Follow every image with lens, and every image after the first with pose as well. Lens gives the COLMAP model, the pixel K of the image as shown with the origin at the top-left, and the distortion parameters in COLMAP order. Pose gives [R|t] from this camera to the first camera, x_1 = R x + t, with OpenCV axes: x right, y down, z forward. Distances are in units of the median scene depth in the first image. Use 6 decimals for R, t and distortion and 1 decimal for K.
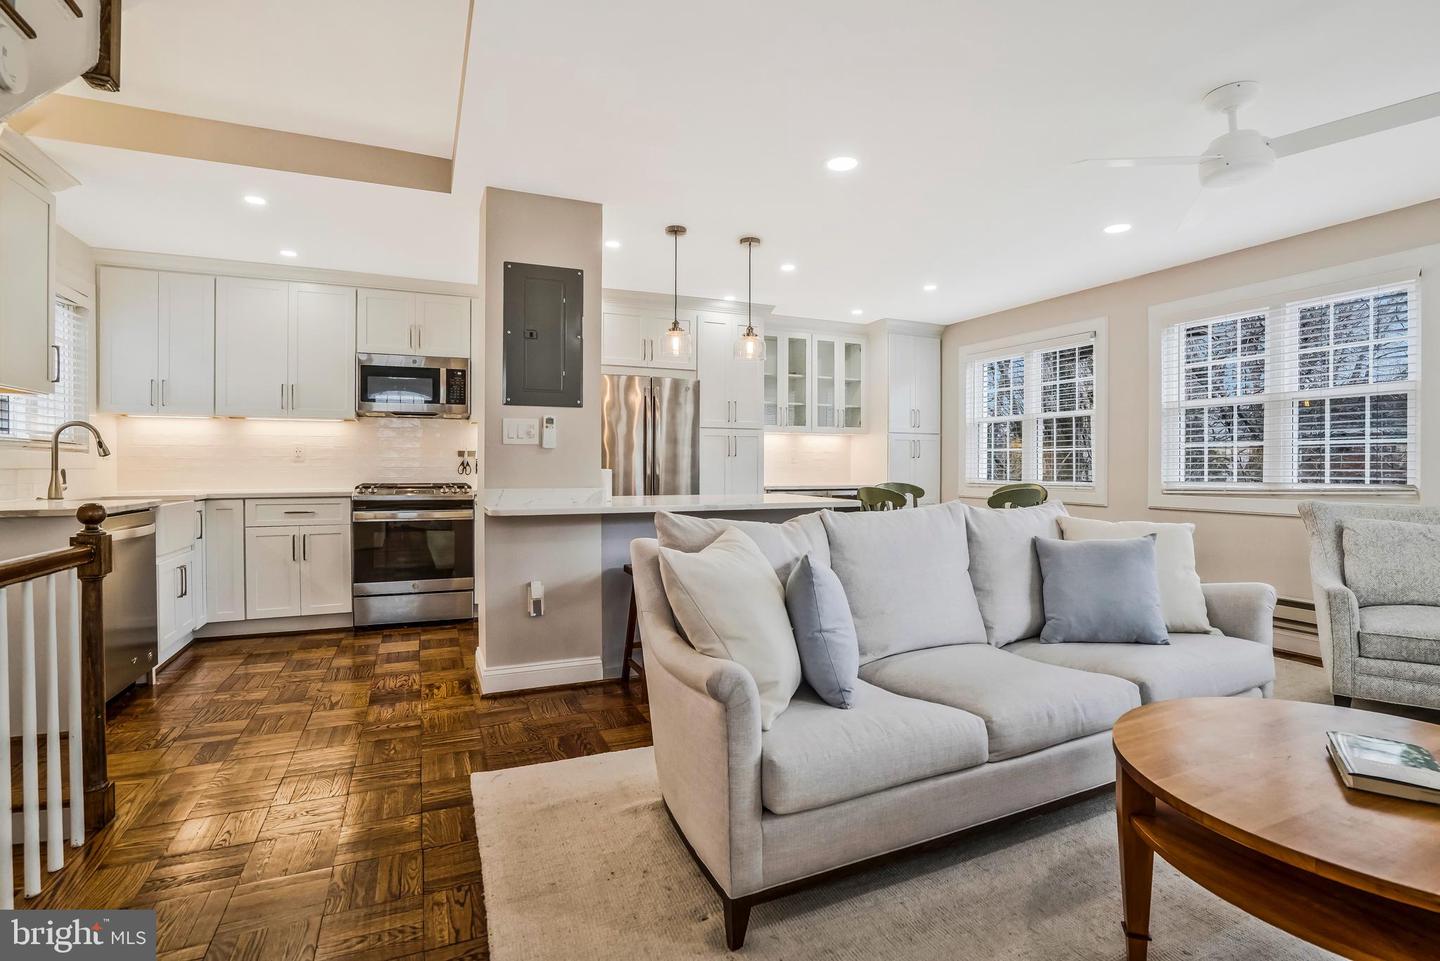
lens RADIAL K [[683.4, 0, 727.3], [0, 683.4, 472.4], [0, 0, 1]] dist [-0.055120, 0.018964]
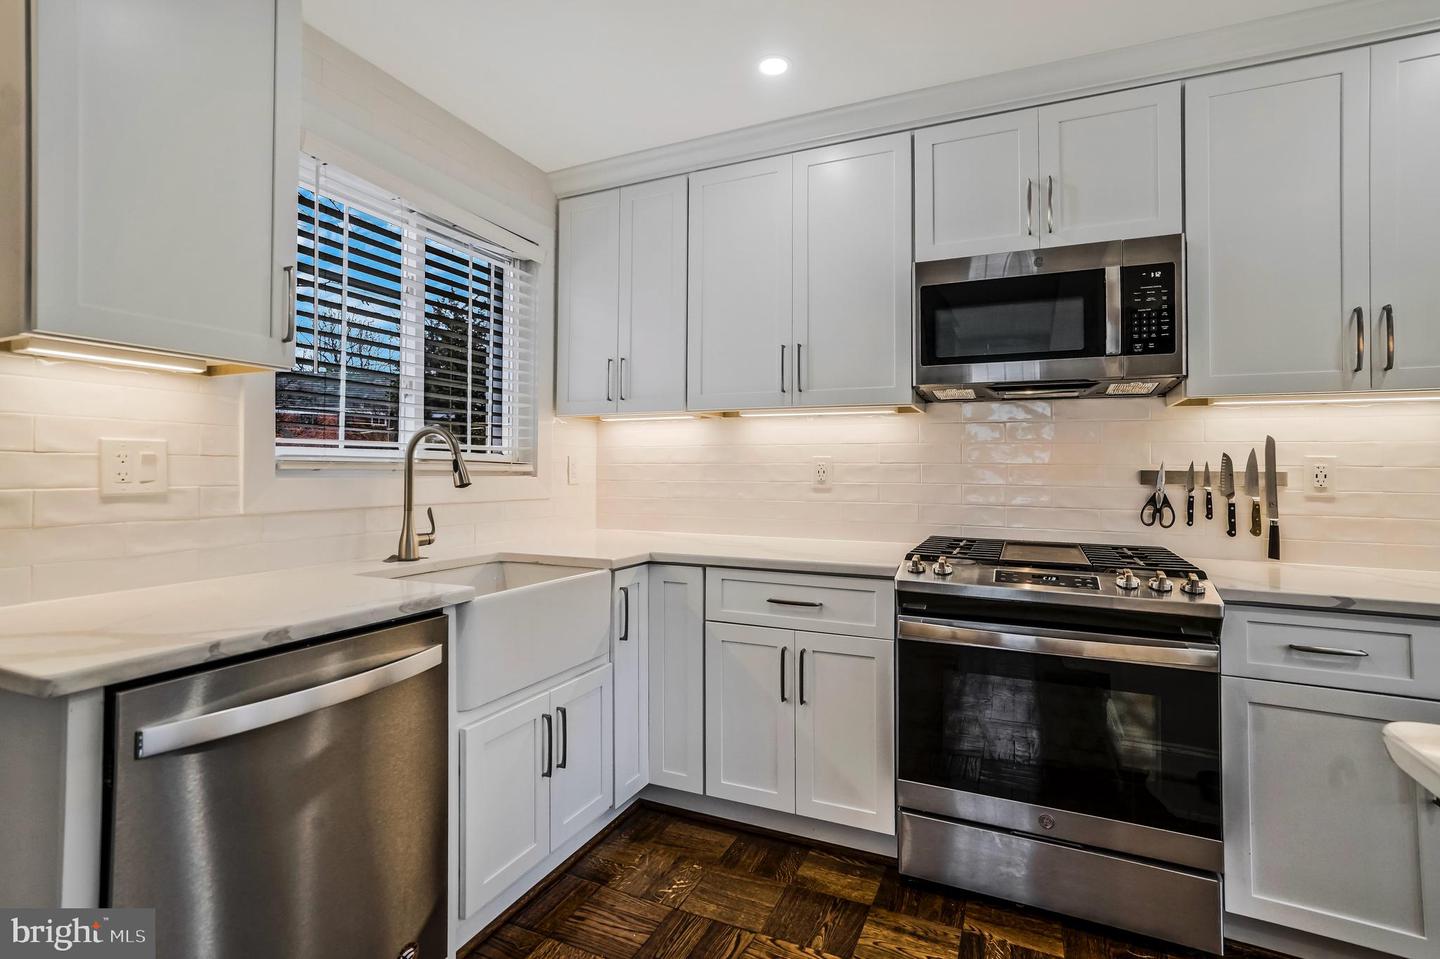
lens RADIAL K [[683.4, 0, 701.4], [0, 683.4, 461.9], [0, 0, 1]] dist [-0.055120, 0.018964]
pose [[0.645864, -0.002718, -0.763448, -0.323650], [-0.015642, 0.999737, -0.016792, -0.032504], [0.763293, 0.022787, 0.645651, 0.658541]]
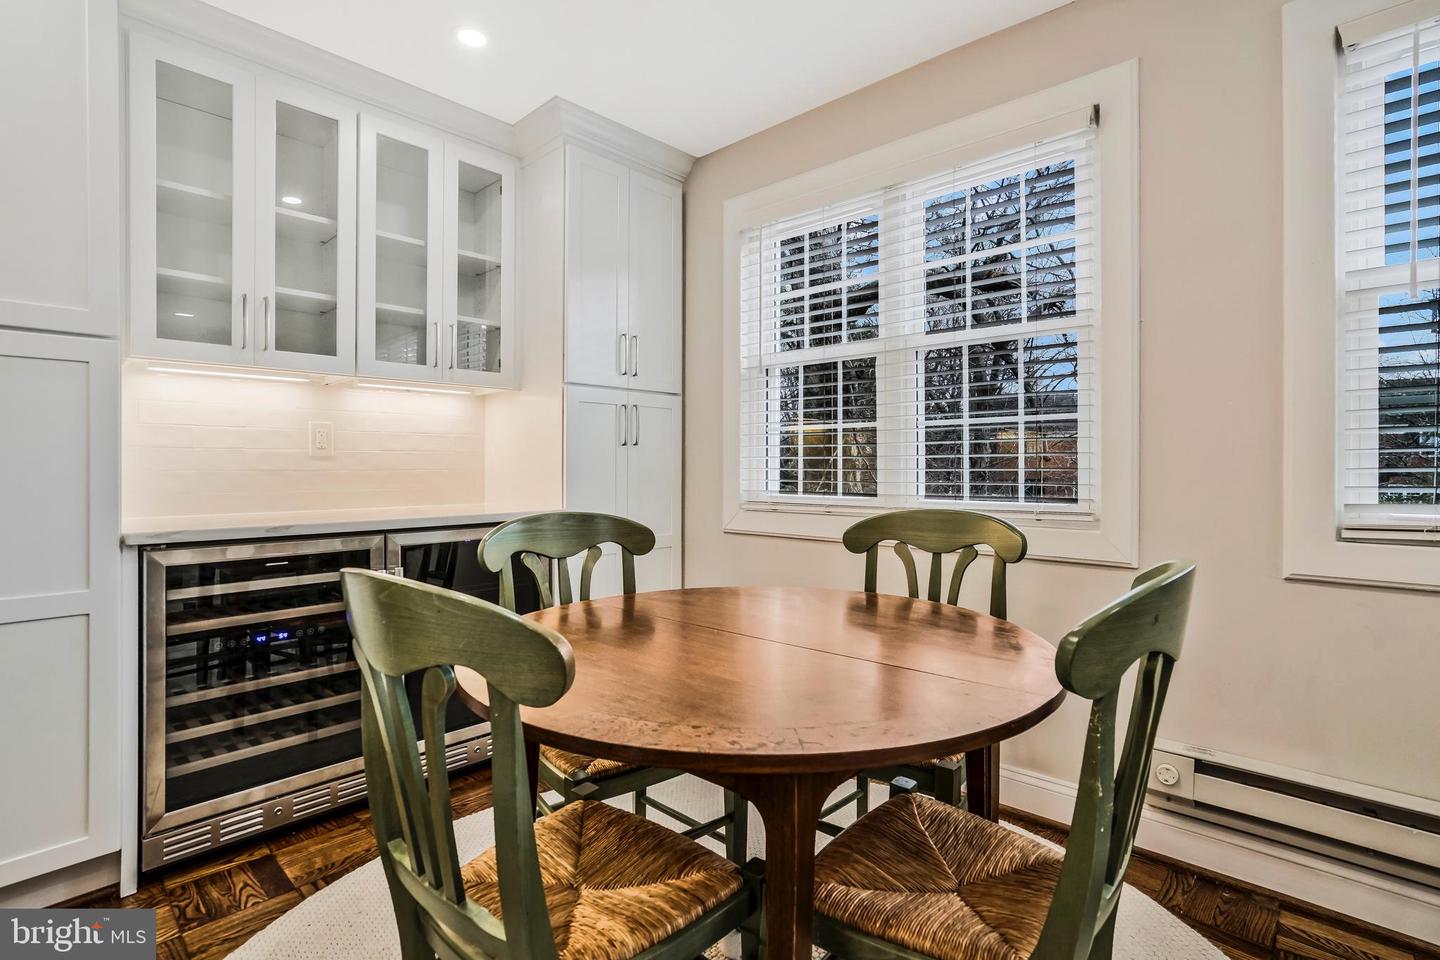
lens RADIAL K [[683.4, 0, 711.6], [0, 683.4, 493.2], [0, 0, 1]] dist [-0.055120, 0.018964]
pose [[0.927613, -0.016689, 0.373170, 0.253646], [0.007845, 0.999652, 0.025205, -0.002423], [-0.373461, -0.020453, 0.927420, 0.905490]]
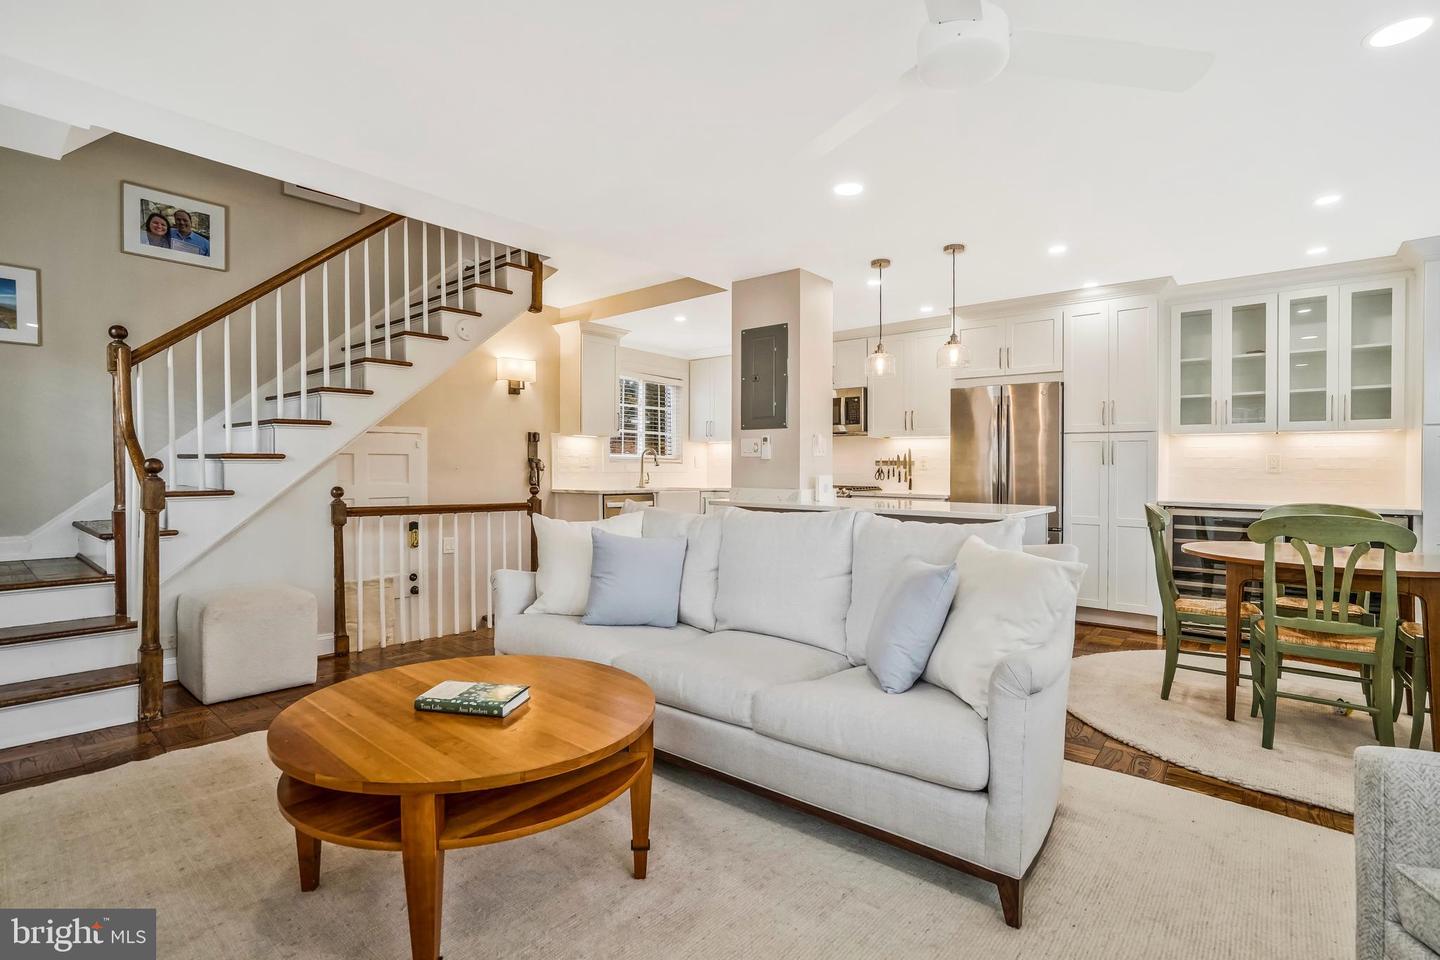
lens RADIAL K [[683.4, 0, 726.7], [0, 683.4, 483.1], [0, 0, 1]] dist [-0.055120, 0.018964]
pose [[0.429452, 0.022267, -0.902815, 0.783392], [-0.015952, 0.999727, 0.017069, -0.009254], [0.902949, 0.007071, 0.429690, 0.277439]]
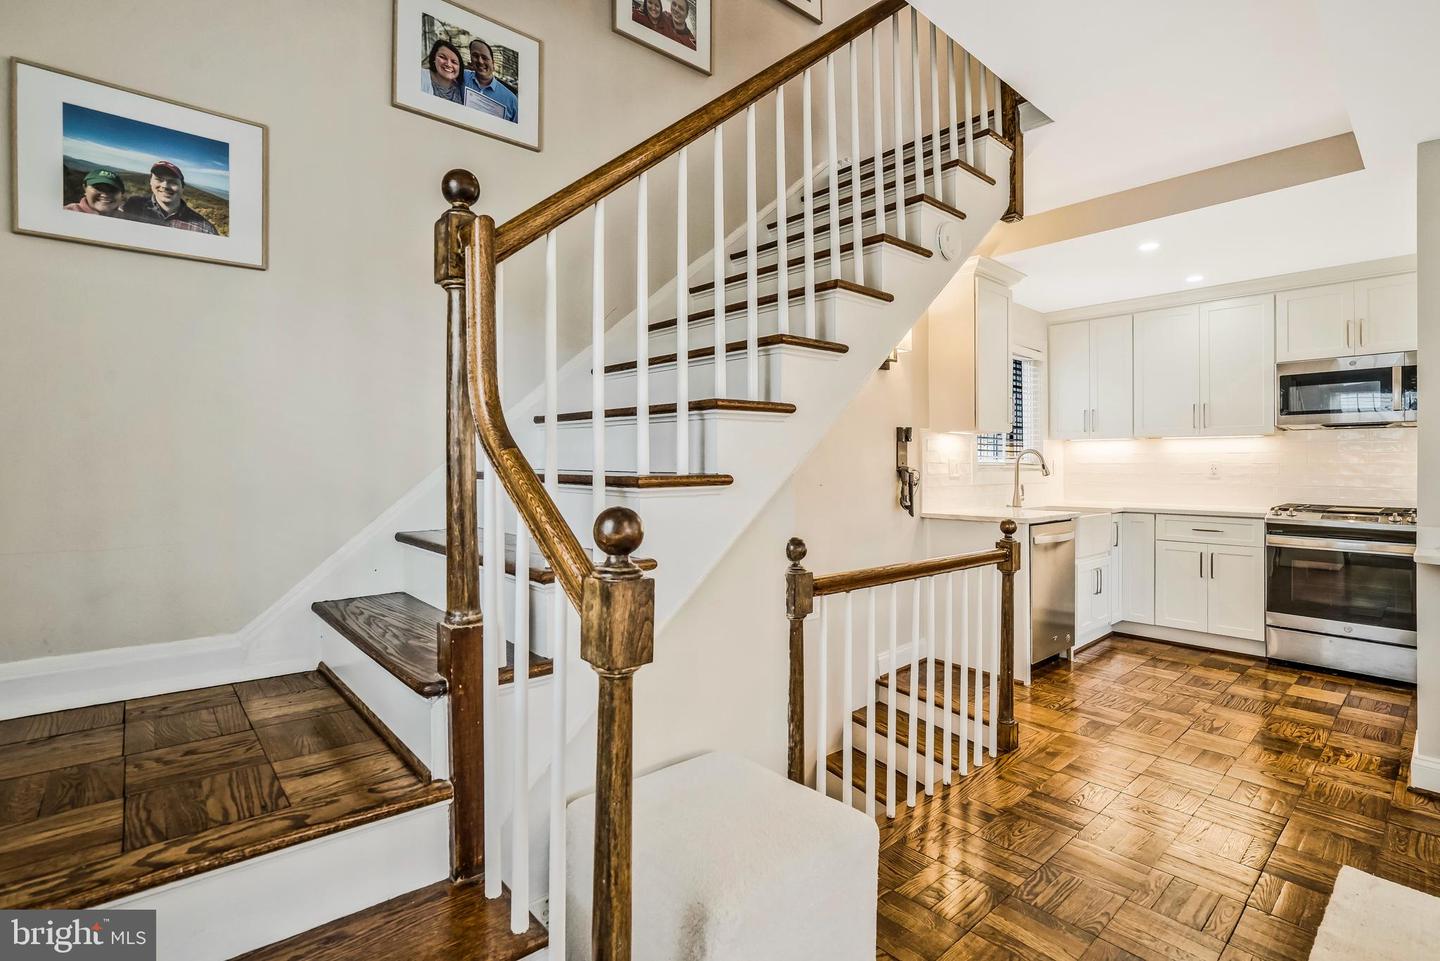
lens RADIAL K [[683.4, 0, 704.7], [0, 683.4, 464.0], [0, 0, 1]] dist [-0.055120, 0.018964]
pose [[0.278217, 0.000295, -0.960518, 0.119948], [-0.012780, 0.999913, -0.003394, -0.028704], [0.960433, 0.013220, 0.278197, -0.010315]]
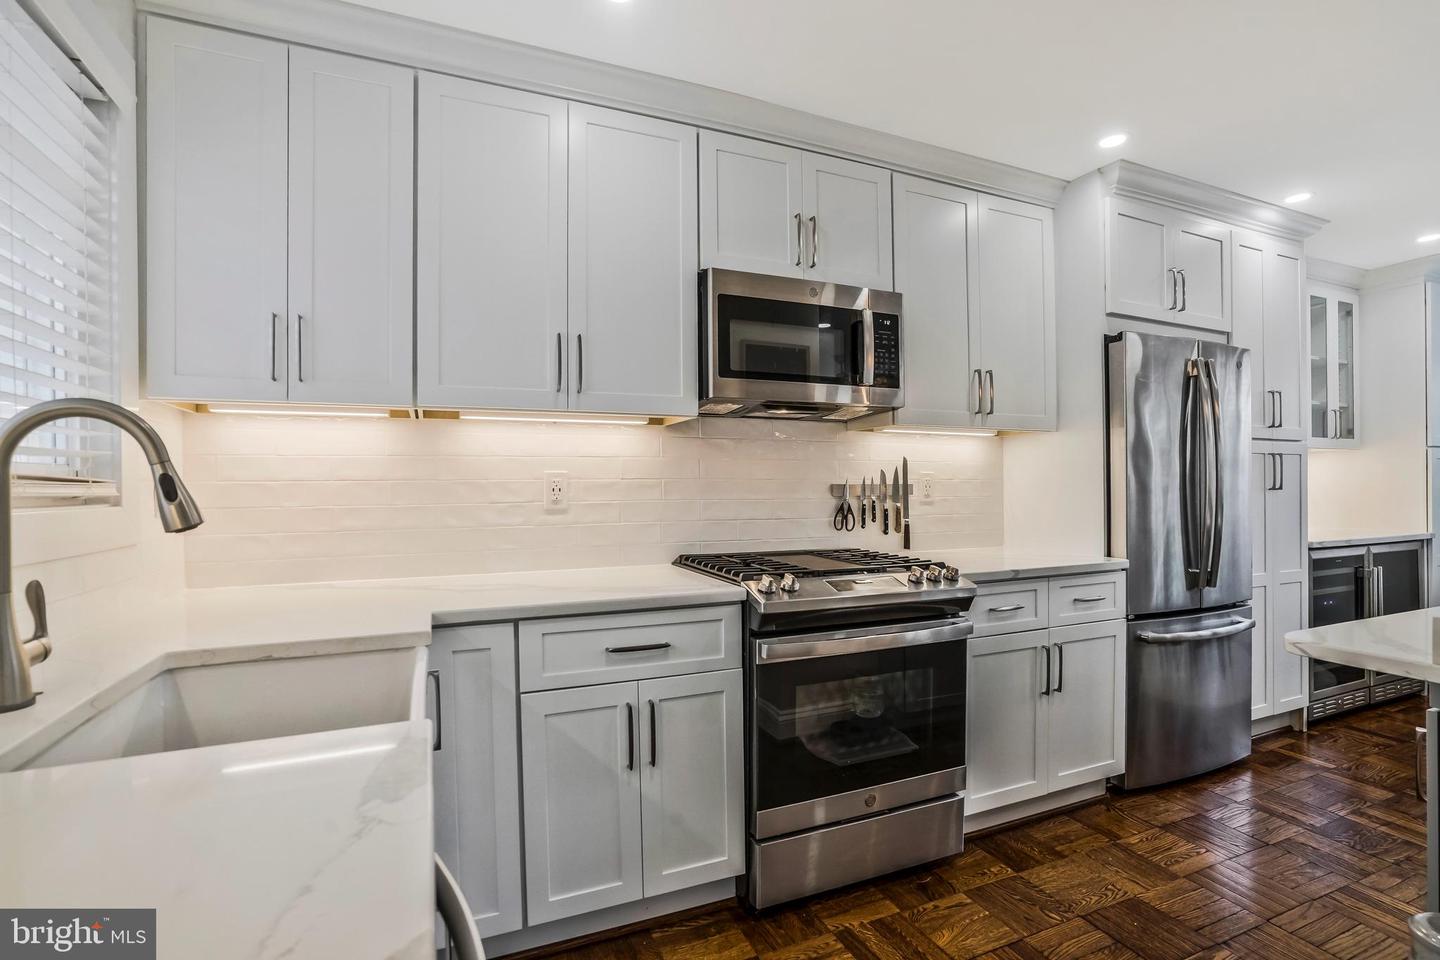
lens RADIAL K [[683.4, 0, 706.4], [0, 683.4, 483.1], [0, 0, 1]] dist [-0.055120, 0.018964]
pose [[0.999616, -0.006548, -0.026920, -0.609783], [0.006132, 0.999861, -0.015502, -0.031721], [0.027017, 0.015331, 0.999517, 0.621671]]
